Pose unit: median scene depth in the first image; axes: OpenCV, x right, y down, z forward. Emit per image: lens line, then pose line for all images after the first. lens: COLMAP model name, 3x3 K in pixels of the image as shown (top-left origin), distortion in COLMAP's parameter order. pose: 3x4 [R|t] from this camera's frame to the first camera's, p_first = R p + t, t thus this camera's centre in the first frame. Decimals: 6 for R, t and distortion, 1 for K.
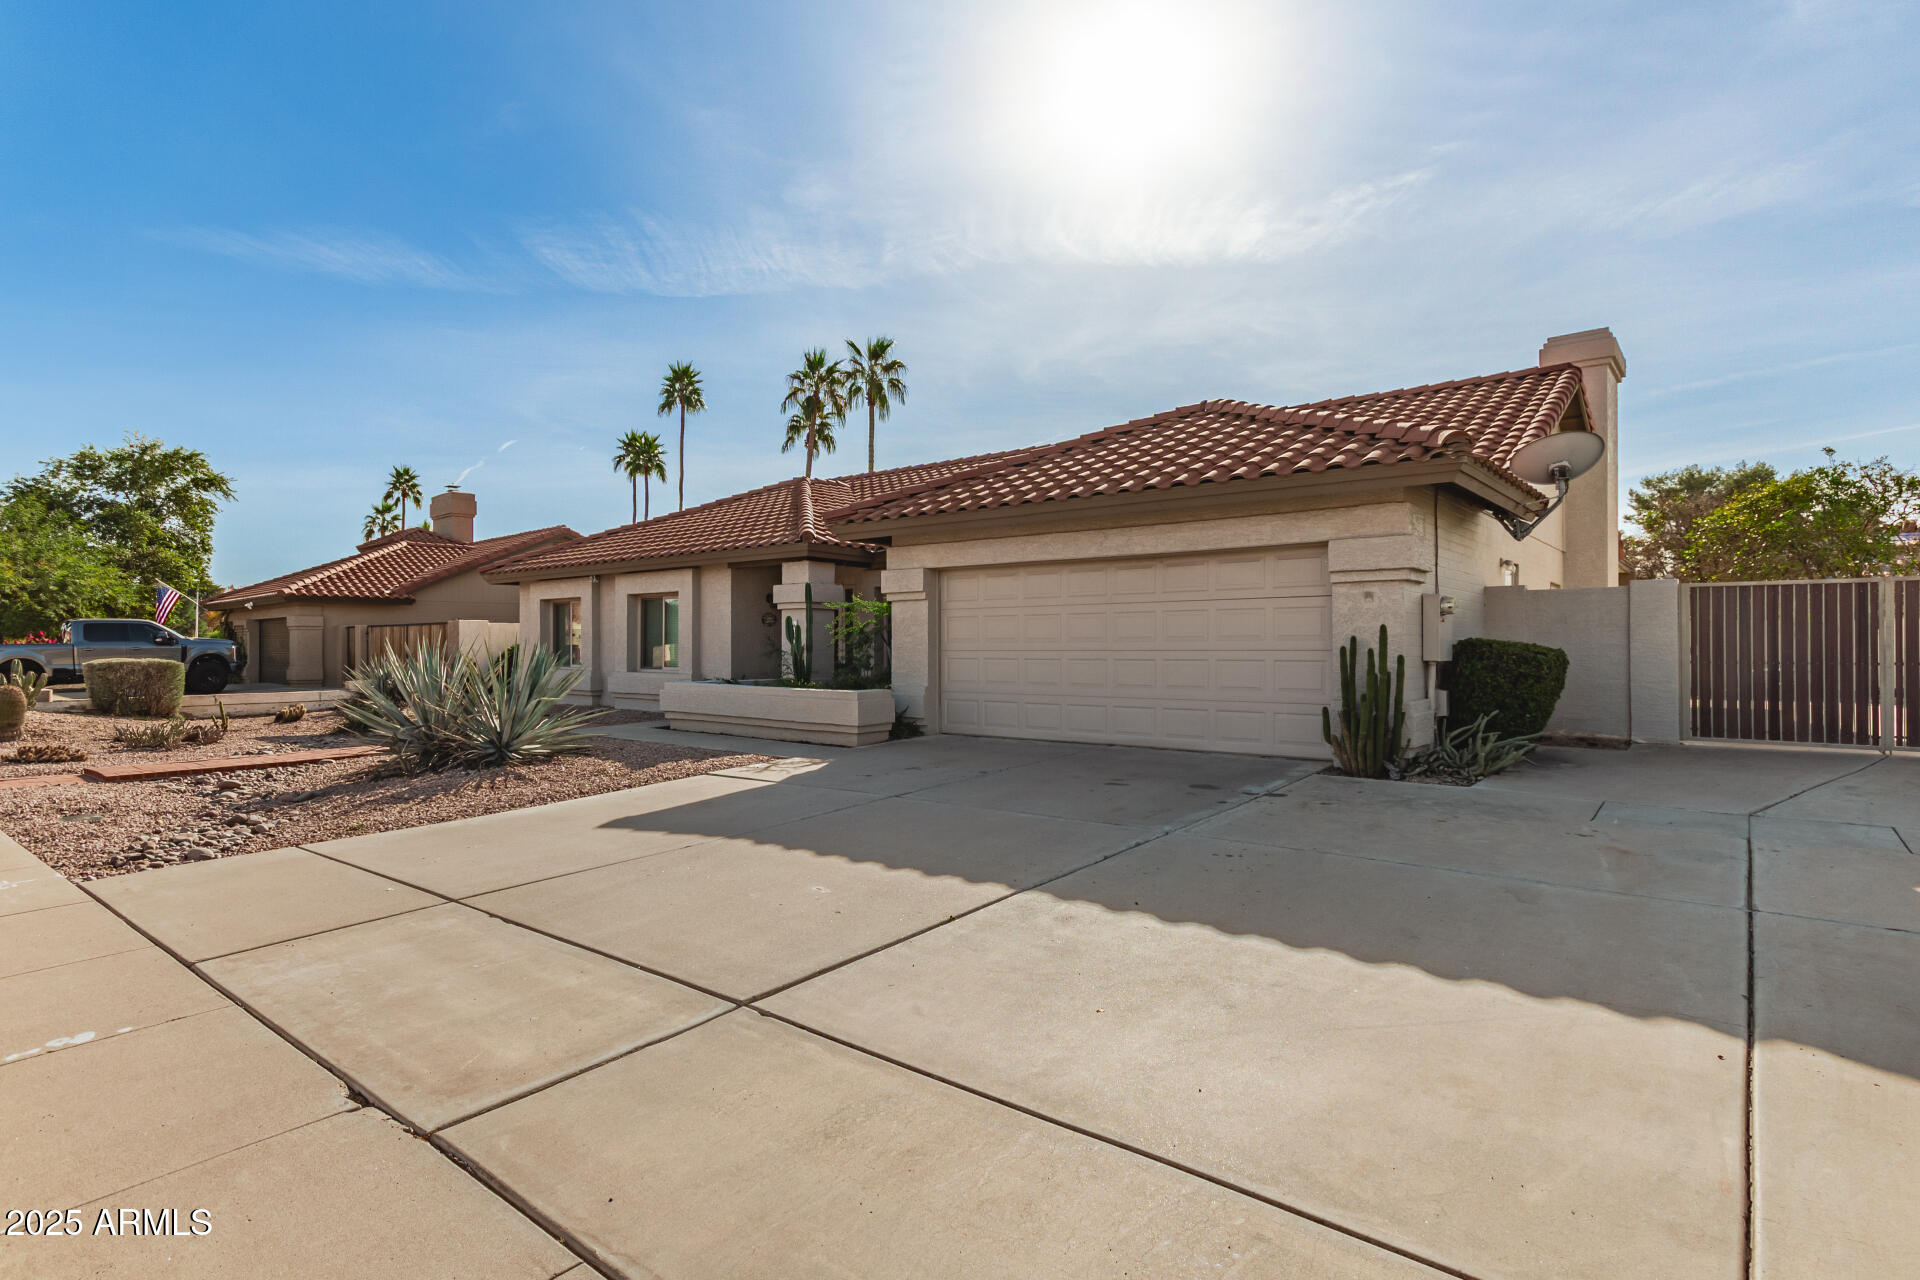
lens RADIAL K [[893.4, 0, 952.3], [0, 893.4, 646.8], [0, 0, 1]] dist [0.011012, -0.000190]
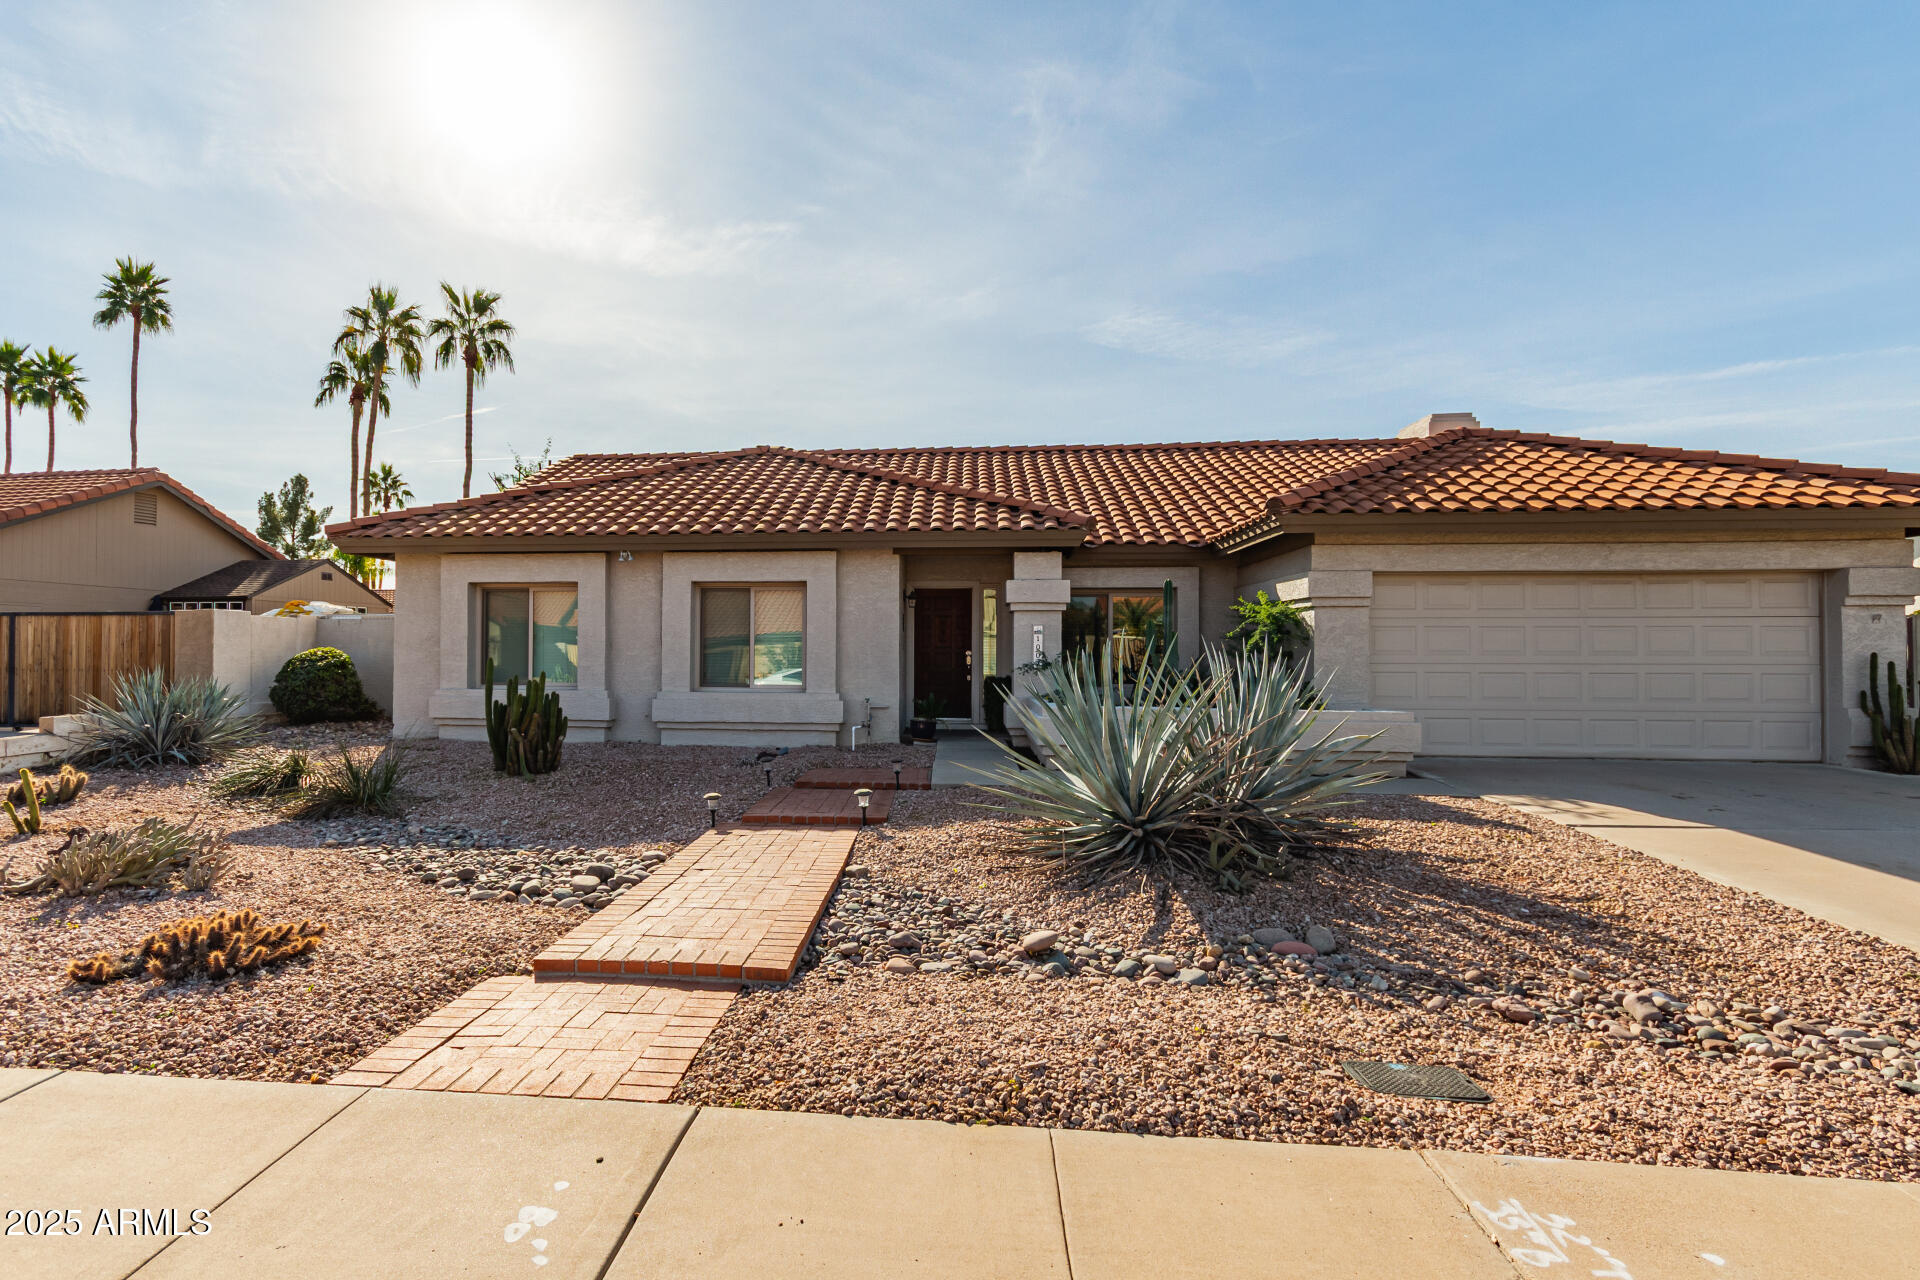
lens RADIAL K [[893.4, 0, 958.5], [0, 893.4, 638.0], [0, 0, 1]] dist [0.011012, -0.000190]
pose [[0.858201, 0.020716, 0.512895, -0.396822], [-0.006046, 0.999524, -0.030256, 0.003946], [-0.513278, 0.022865, 0.857918, 0.209354]]
